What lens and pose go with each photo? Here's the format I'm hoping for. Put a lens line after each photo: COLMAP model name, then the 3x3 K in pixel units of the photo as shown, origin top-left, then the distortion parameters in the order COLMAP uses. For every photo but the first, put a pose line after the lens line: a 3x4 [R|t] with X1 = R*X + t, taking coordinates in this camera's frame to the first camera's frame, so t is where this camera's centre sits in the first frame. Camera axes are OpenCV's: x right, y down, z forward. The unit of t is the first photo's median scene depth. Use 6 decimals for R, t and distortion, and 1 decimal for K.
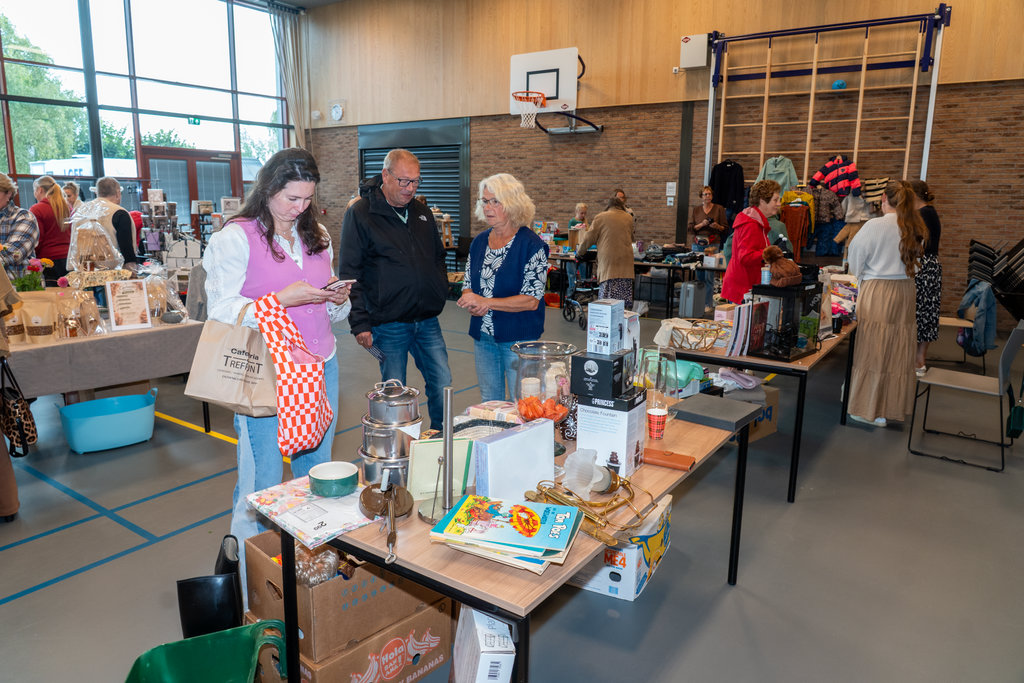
lens RADIAL K [[698.2, 0, 515.1], [0, 698.2, 339.1], [0, 0, 1]] dist [-0.029011, 0.006952]
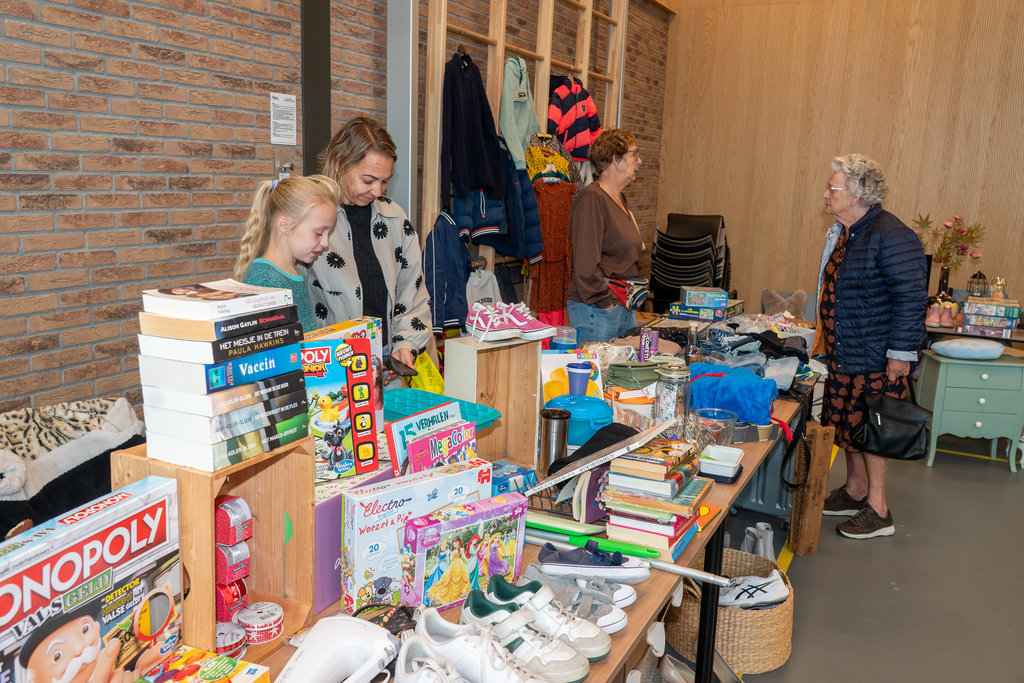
lens RADIAL K [[825.9, 0, 512.4], [0, 825.9, 341.5], [0, 0, 1]] dist [0.001309, 0.002400]
pose [[-0.132768, -0.193767, 0.972022, -0.123026], [0.189187, 0.957718, 0.216757, -0.213044], [-0.972924, 0.212673, -0.090496, 1.100091]]
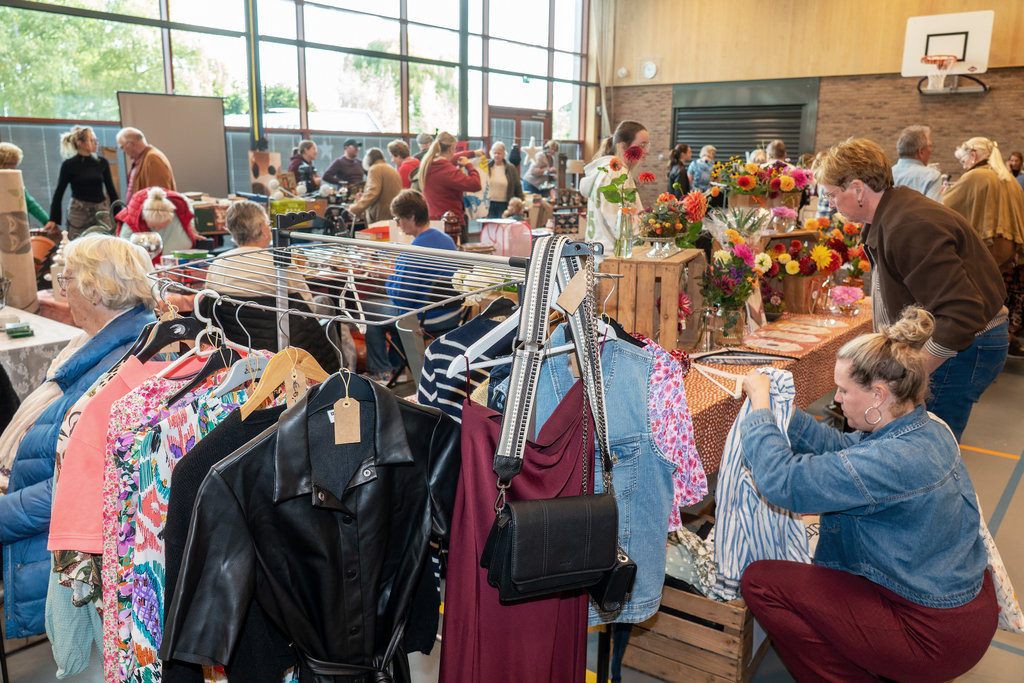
lens RADIAL K [[825.9, 0, 505.5], [0, 825.9, 335.6], [0, 0, 1]] dist [0.001309, 0.002400]
pose [[0.997847, 0.016033, -0.063590, -0.583032], [-0.015143, 0.999781, 0.014459, 0.055340], [0.063808, -0.013465, 0.997871, -0.285701]]
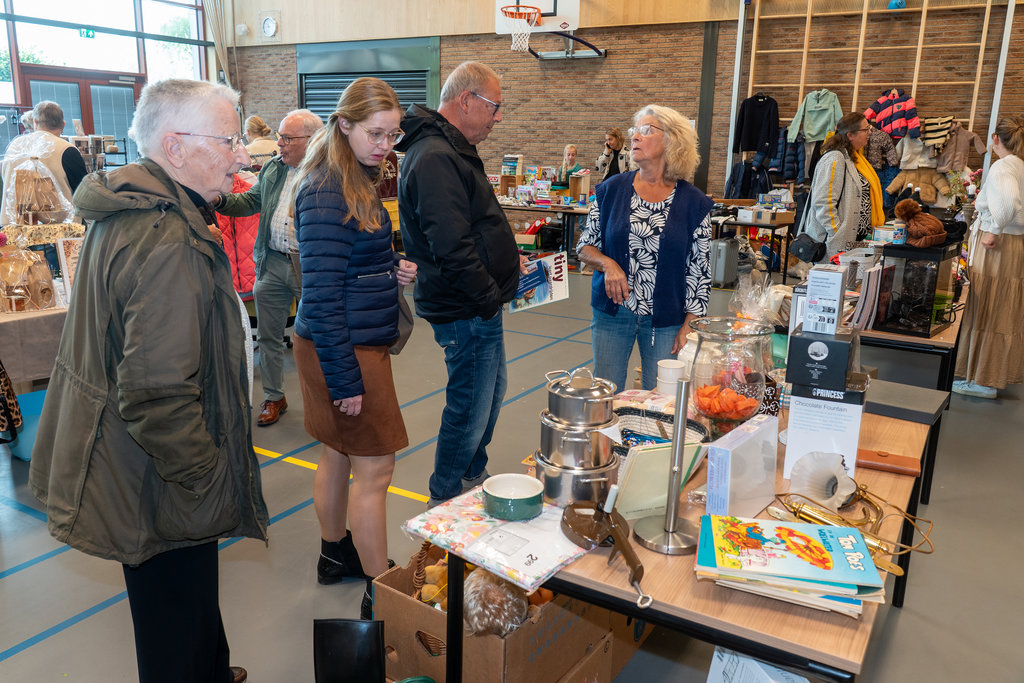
lens RADIAL K [[825.9, 0, 515.2], [0, 825.9, 339.4], [0, 0, 1]] dist [0.001309, 0.002400]
pose [[0.997449, -0.006815, 0.071052, -0.064988], [0.003975, 0.999190, 0.040047, -0.002443], [-0.071267, -0.039662, 0.996668, 0.016878]]
